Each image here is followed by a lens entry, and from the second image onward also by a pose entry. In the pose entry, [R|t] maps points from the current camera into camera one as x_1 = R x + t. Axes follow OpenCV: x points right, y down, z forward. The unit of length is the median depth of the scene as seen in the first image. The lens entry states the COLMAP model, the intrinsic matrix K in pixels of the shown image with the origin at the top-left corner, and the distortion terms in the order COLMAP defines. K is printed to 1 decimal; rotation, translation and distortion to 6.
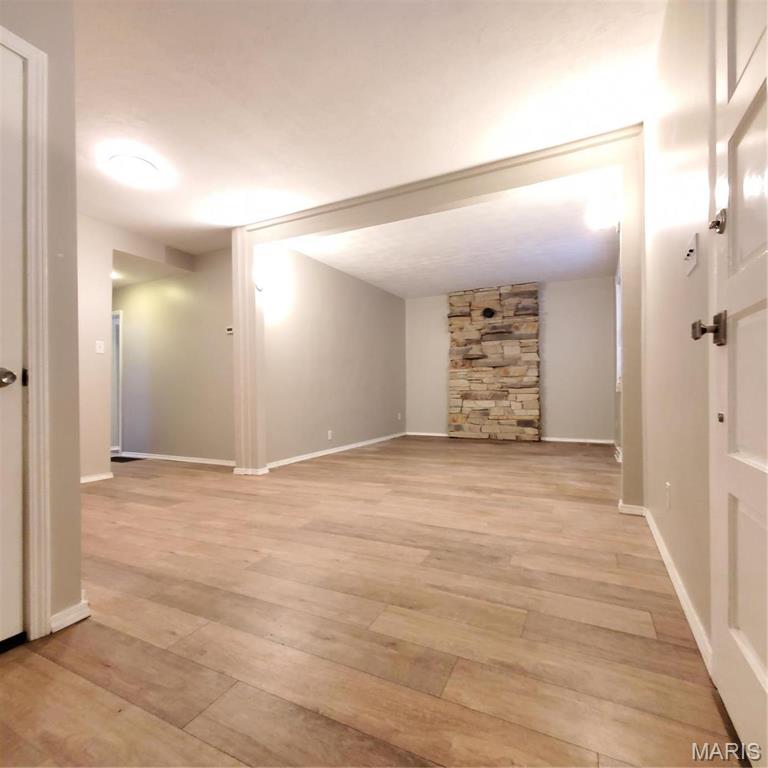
lens RADIAL K [[409.7, 0, 383.7], [0, 409.7, 387.8], [0, 0, 1]] dist [0.002361, -0.002165]
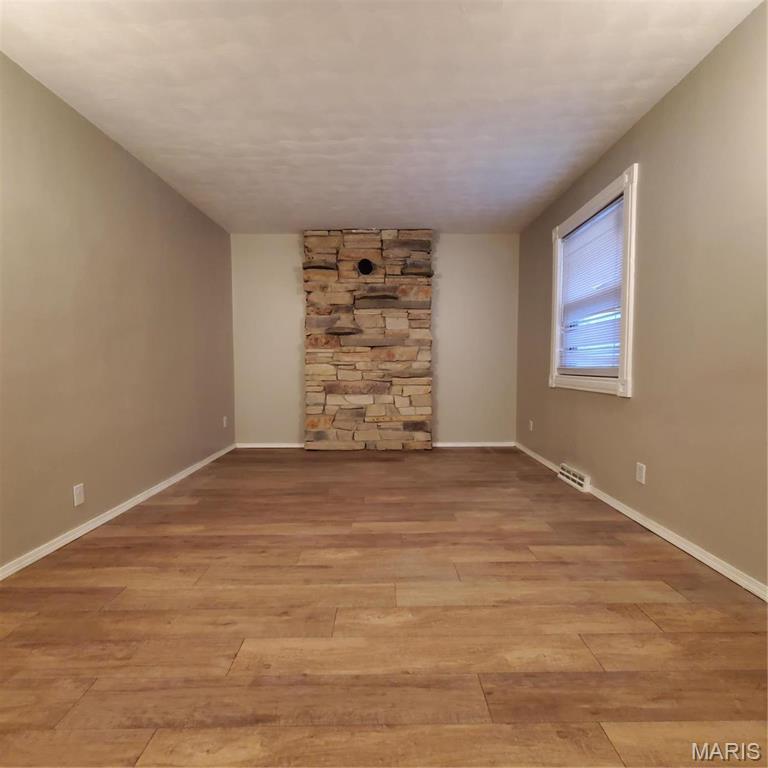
lens RADIAL K [[409.7, 0, 383.9], [0, 409.7, 387.9], [0, 0, 1]] dist [0.002361, -0.002165]
pose [[0.895073, -0.022487, 0.445351, -0.023783], [-0.005900, 0.998043, 0.062251, -0.024877], [-0.445880, -0.058346, 0.893189, 0.367670]]
